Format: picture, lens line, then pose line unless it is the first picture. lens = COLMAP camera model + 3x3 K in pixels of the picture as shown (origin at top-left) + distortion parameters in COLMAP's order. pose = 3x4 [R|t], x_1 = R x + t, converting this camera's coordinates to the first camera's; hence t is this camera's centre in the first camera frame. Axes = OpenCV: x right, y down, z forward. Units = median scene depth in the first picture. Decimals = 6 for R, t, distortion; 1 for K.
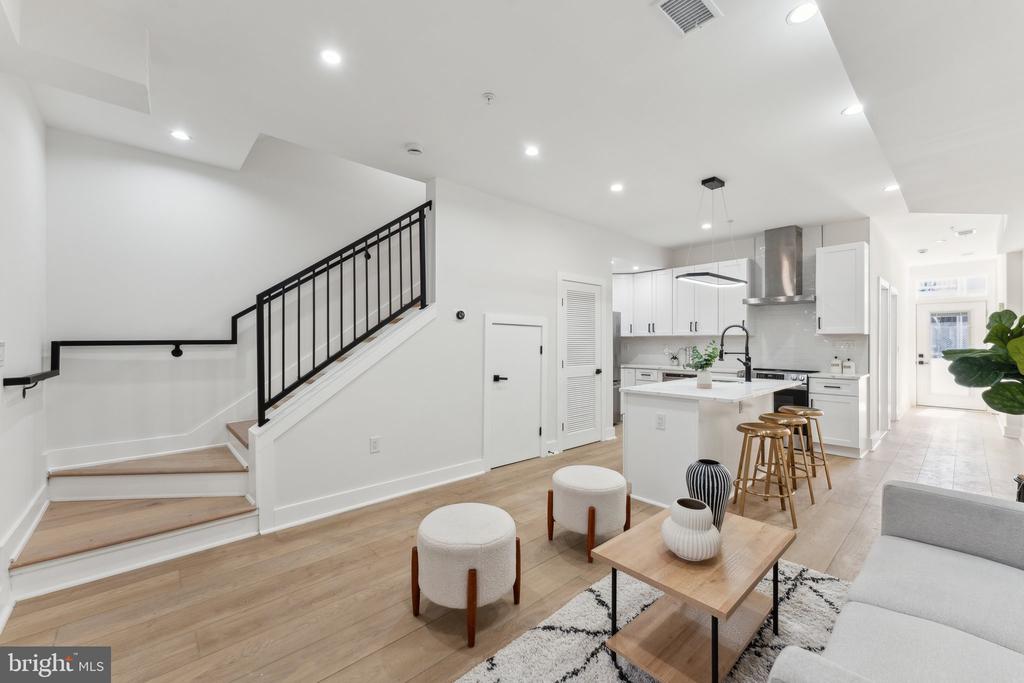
lens RADIAL K [[406.8, 0, 515.3], [0, 406.8, 341.6], [0, 0, 1]] dist [-0.000985, -0.000056]
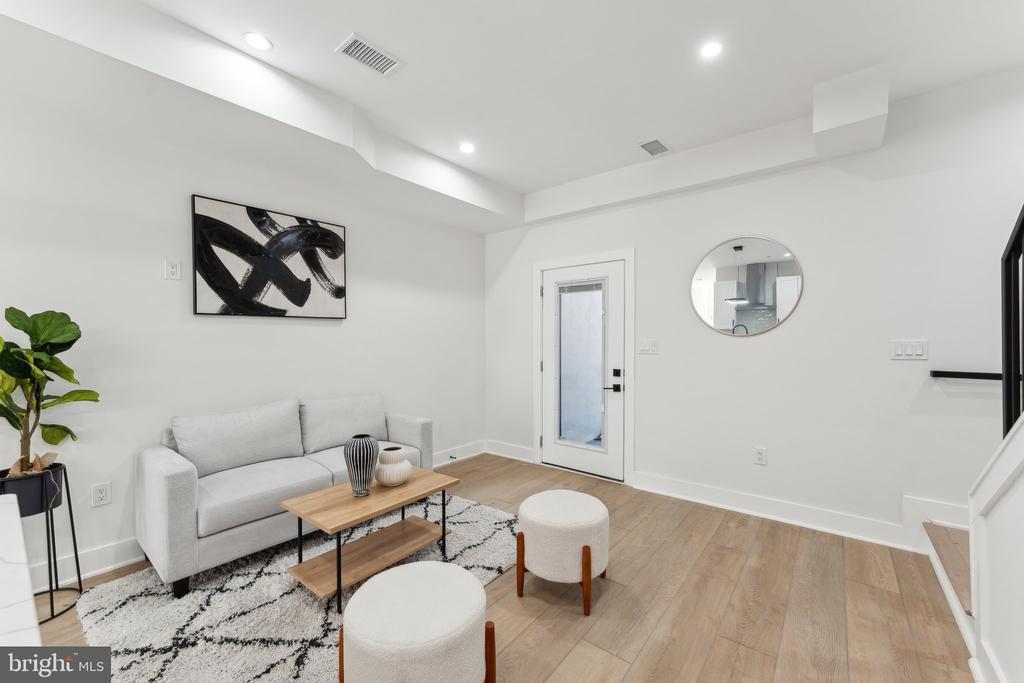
lens RADIAL K [[406.8, 0, 515.3], [0, 406.8, 341.6], [0, 0, 1]] dist [-0.000985, -0.000056]
pose [[-0.985793, 0.000722, -0.167963, 0.094939], [0.000147, 0.999994, 0.003431, 0.000036], [0.167964, 0.003357, -0.985787, 1.009382]]
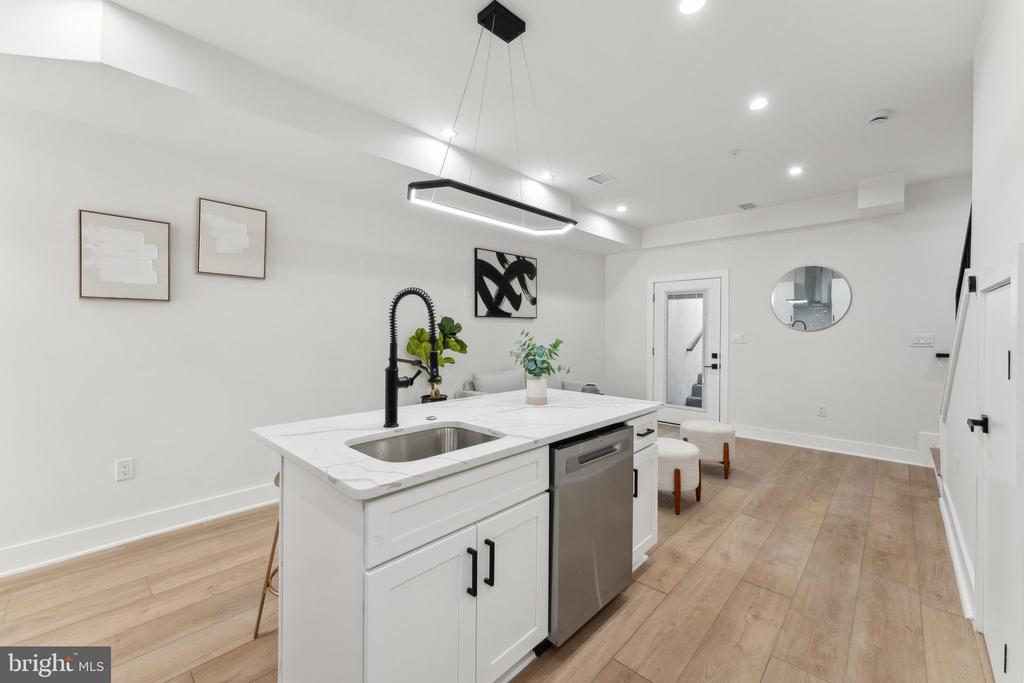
lens RADIAL K [[408.3, 0, 513.1], [0, 408.3, 331.9], [0, 0, 1]] dist [-0.002042, -0.000254]
pose [[-0.996880, -0.006012, -0.078696, 0.474533], [-0.005965, 0.999982, -0.000840, 0.000929], [0.078700, -0.000368, -0.996898, 1.415528]]
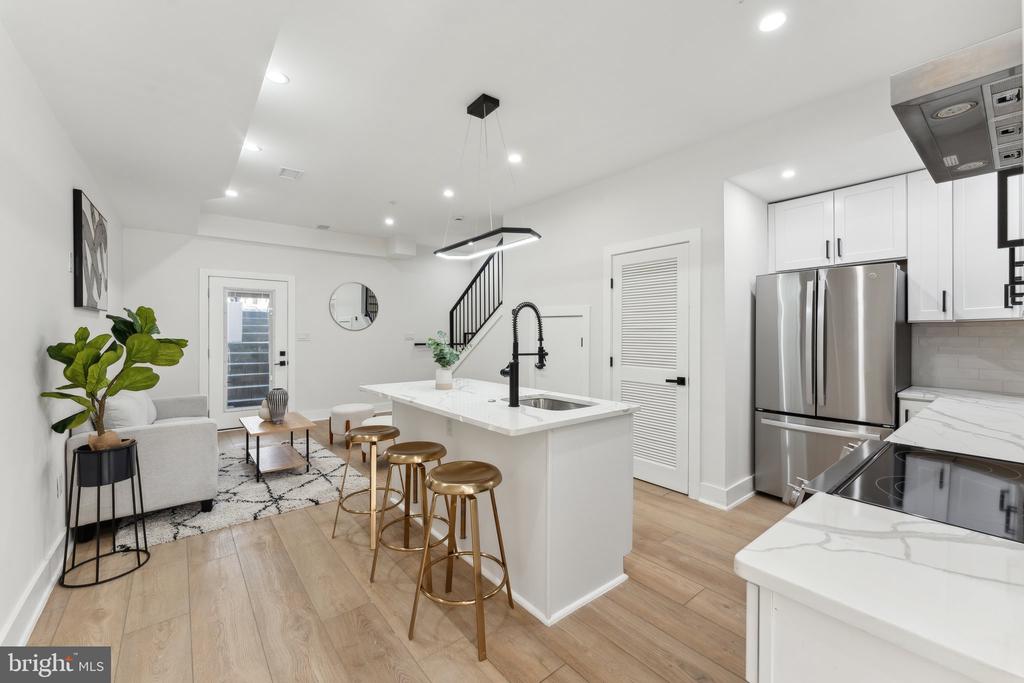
lens RADIAL K [[411.8, 0, 513.3], [0, 411.8, 336.2], [0, 0, 1]] dist [-0.000052, -0.000104]
pose [[-0.051686, 0.009046, -0.998622, 1.120797], [-0.001090, 0.999958, 0.009114, -0.001095], [0.998663, 0.001560, -0.051674, 1.024554]]
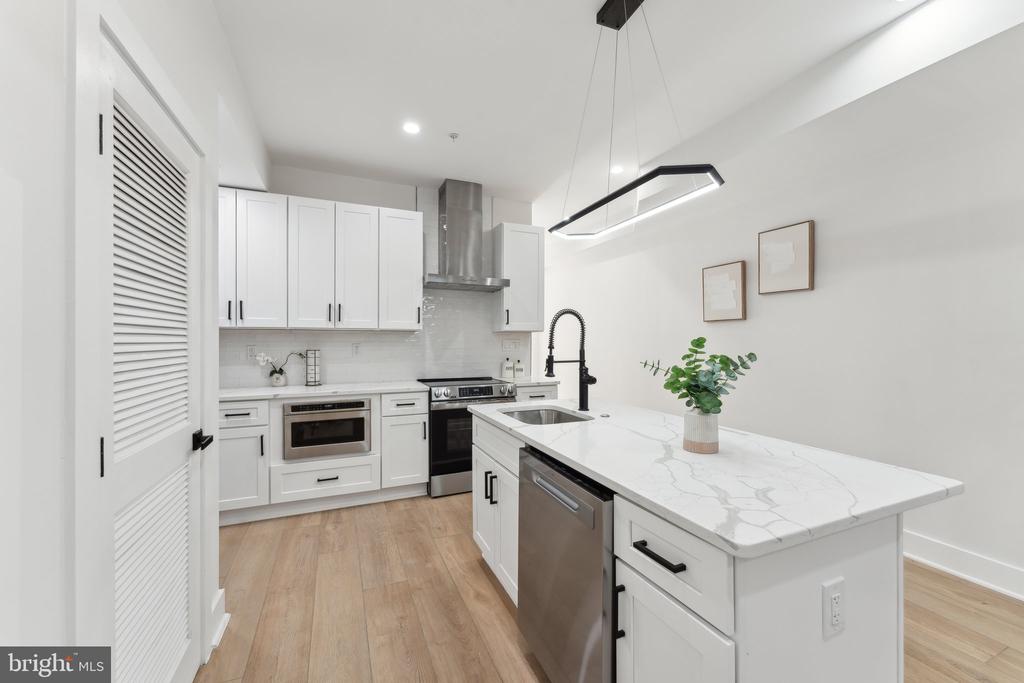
lens RADIAL K [[406.8, 0, 515.3], [0, 406.8, 341.6], [0, 0, 1]] dist [-0.000985, -0.000056]
pose [[0.326261, -0.002586, 0.945276, 0.001372], [-0.002169, 0.999992, 0.003485, -0.000328], [-0.945277, -0.003187, 0.326253, 0.901871]]
